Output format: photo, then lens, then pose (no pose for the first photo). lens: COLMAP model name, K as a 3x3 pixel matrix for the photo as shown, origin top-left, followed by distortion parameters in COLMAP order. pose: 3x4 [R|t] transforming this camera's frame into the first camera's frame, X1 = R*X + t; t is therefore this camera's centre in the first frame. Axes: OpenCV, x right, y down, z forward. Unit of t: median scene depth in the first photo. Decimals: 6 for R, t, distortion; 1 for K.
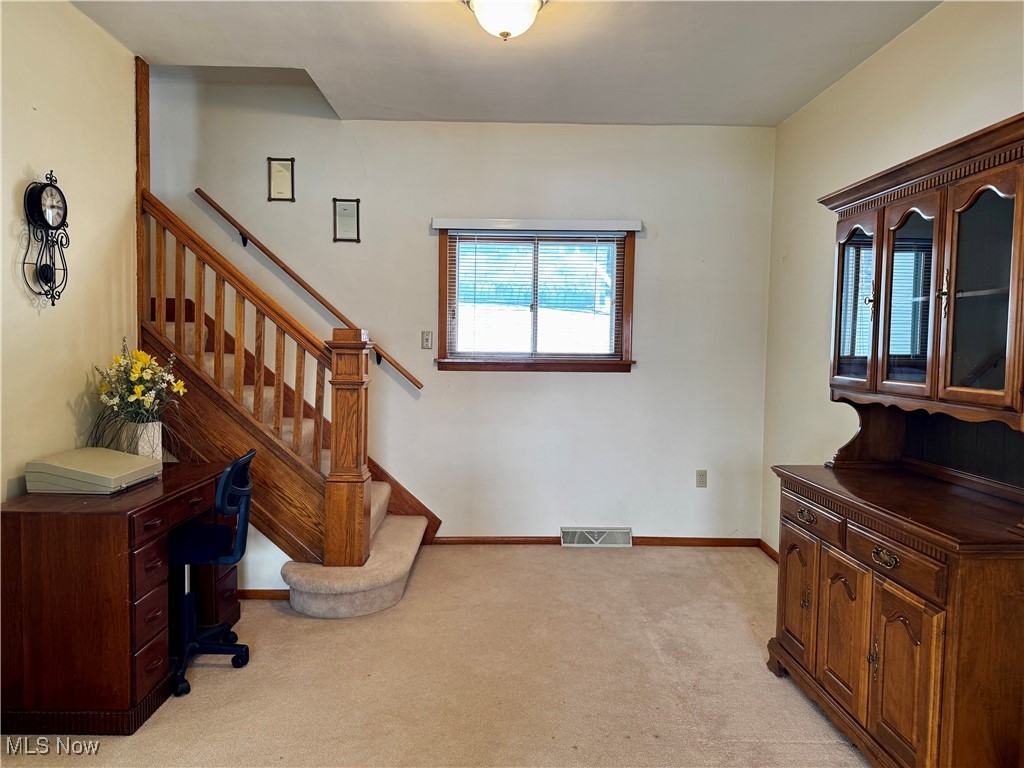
lens RADIAL K [[736.6, 0, 512.0], [0, 736.6, 384.0], [0, 0, 1]] dist [-0.001711, -0.001696]
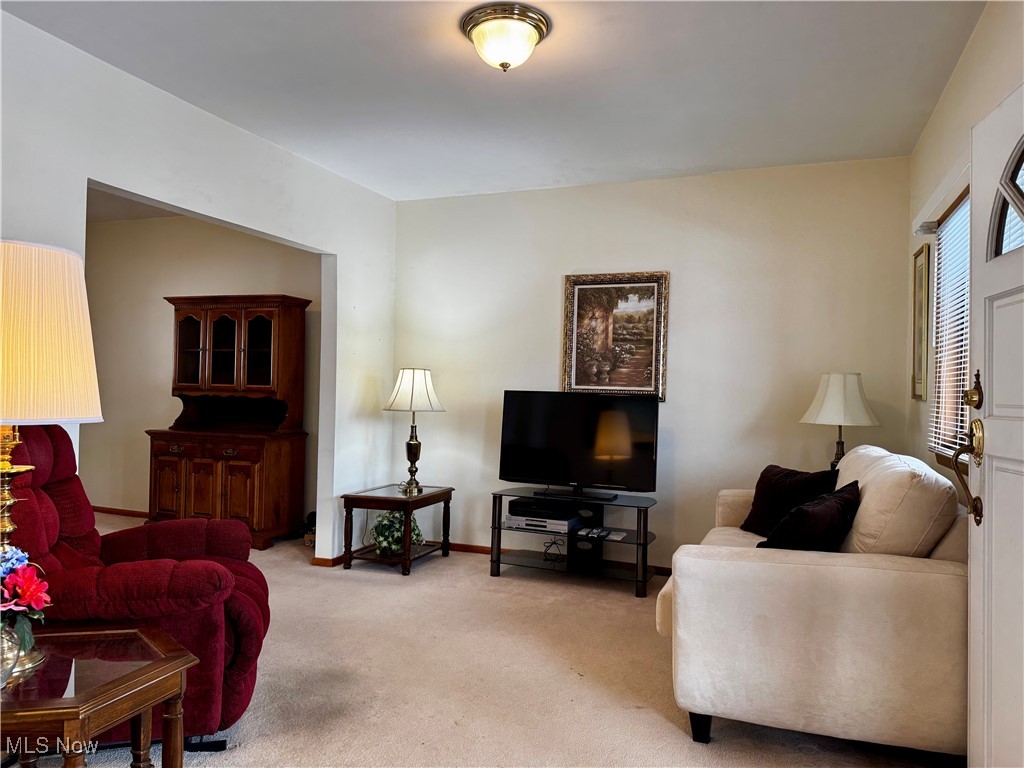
lens RADIAL K [[736.6, 0, 512.0], [0, 736.6, 384.0], [0, 0, 1]] dist [-0.001711, -0.001696]
pose [[0.375346, 0.001006, 0.926884, -1.453531], [0.029243, 0.999489, -0.012927, 0.058297], [-0.926423, 0.031957, 0.375125, -0.850048]]
